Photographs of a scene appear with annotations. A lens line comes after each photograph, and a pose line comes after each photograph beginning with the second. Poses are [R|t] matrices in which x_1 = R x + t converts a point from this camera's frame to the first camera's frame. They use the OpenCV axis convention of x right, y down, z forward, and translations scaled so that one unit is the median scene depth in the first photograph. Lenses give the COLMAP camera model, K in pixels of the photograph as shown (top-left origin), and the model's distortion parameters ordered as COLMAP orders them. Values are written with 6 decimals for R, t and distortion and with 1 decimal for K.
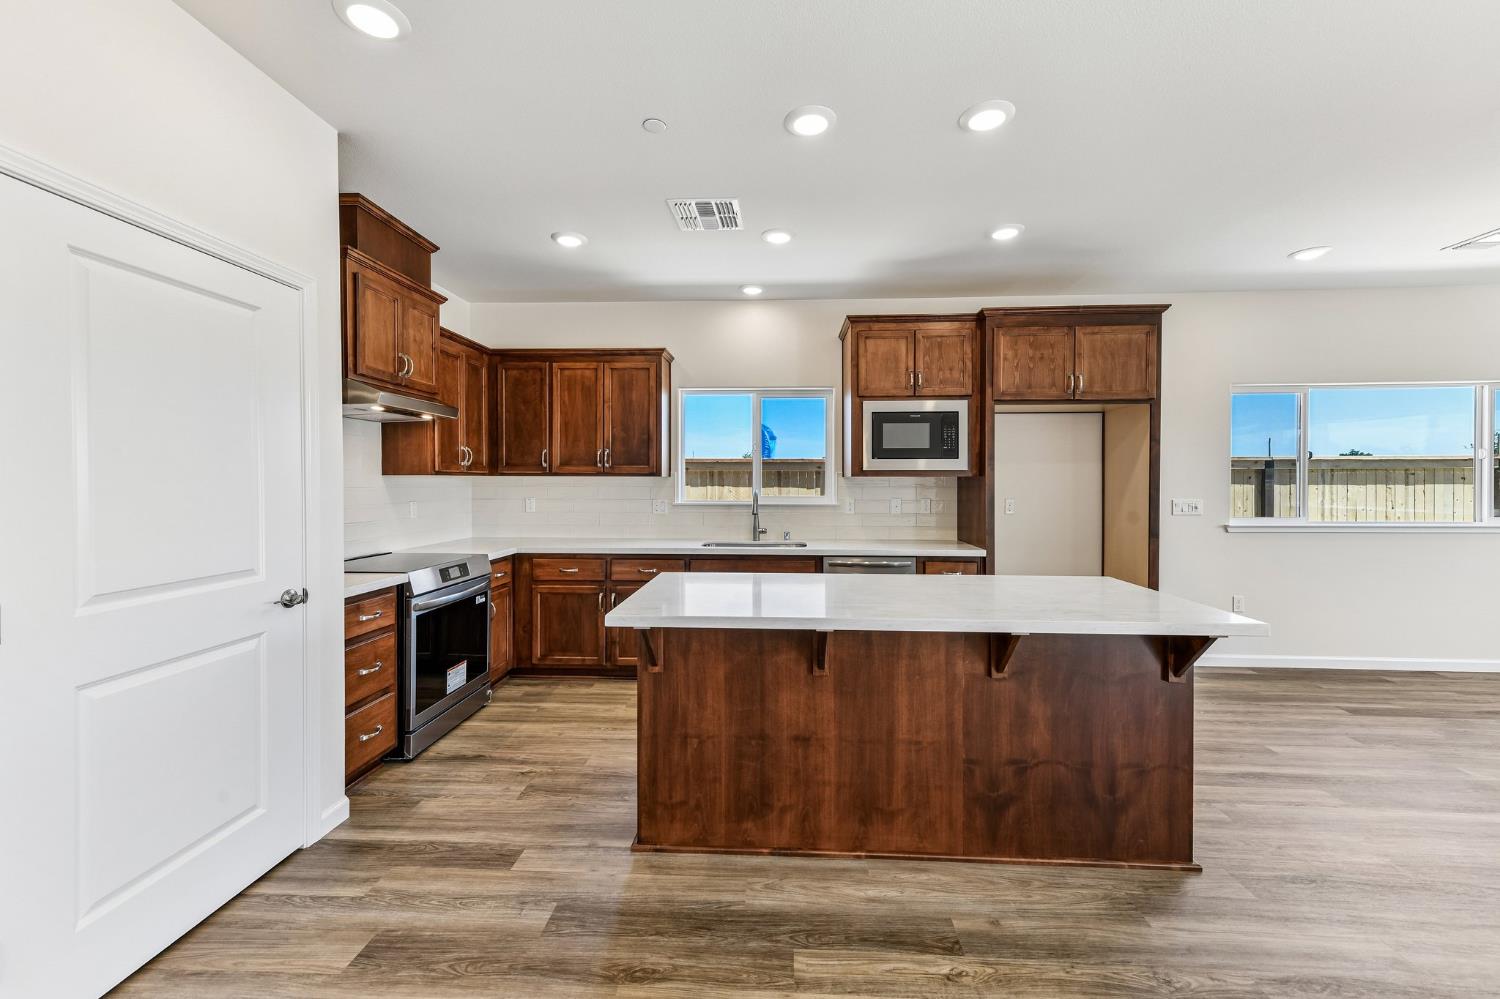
lens RADIAL K [[590.5, 0, 758.2], [0, 590.5, 491.1], [0, 0, 1]] dist [0.014673, 0.000243]
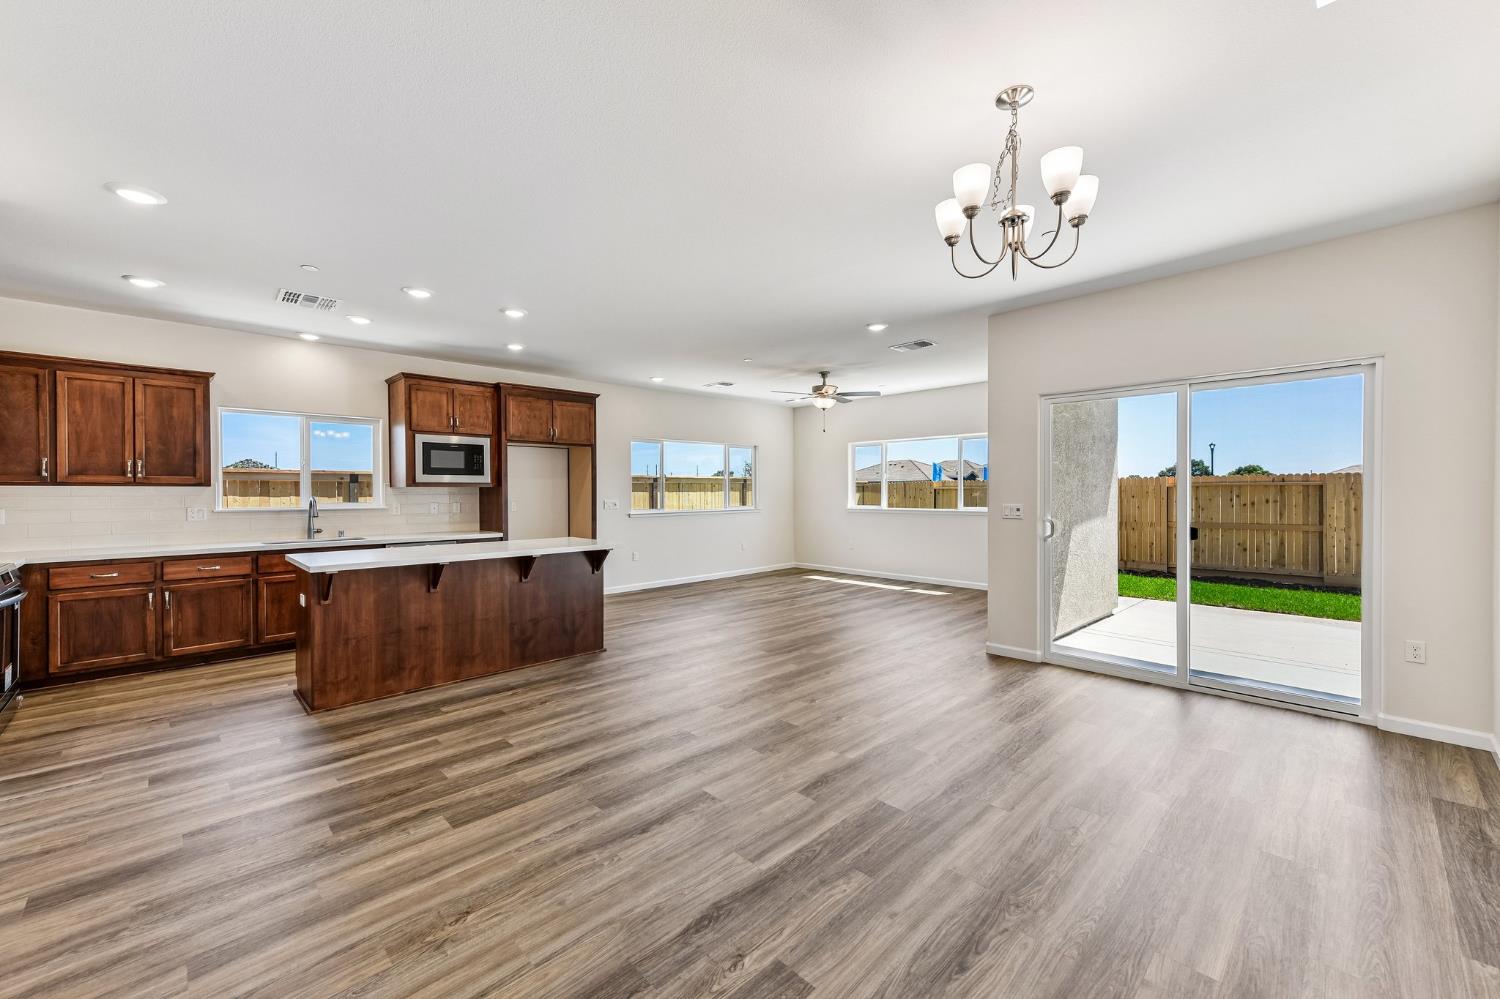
lens RADIAL K [[590.5, 0, 758.2], [0, 590.5, 491.1], [0, 0, 1]] dist [0.014673, 0.000243]
pose [[0.670460, -0.003795, 0.741936, -0.341542], [0.016002, 0.999828, -0.009346, 0.012596], [-0.741773, 0.018139, 0.670405, -0.589322]]
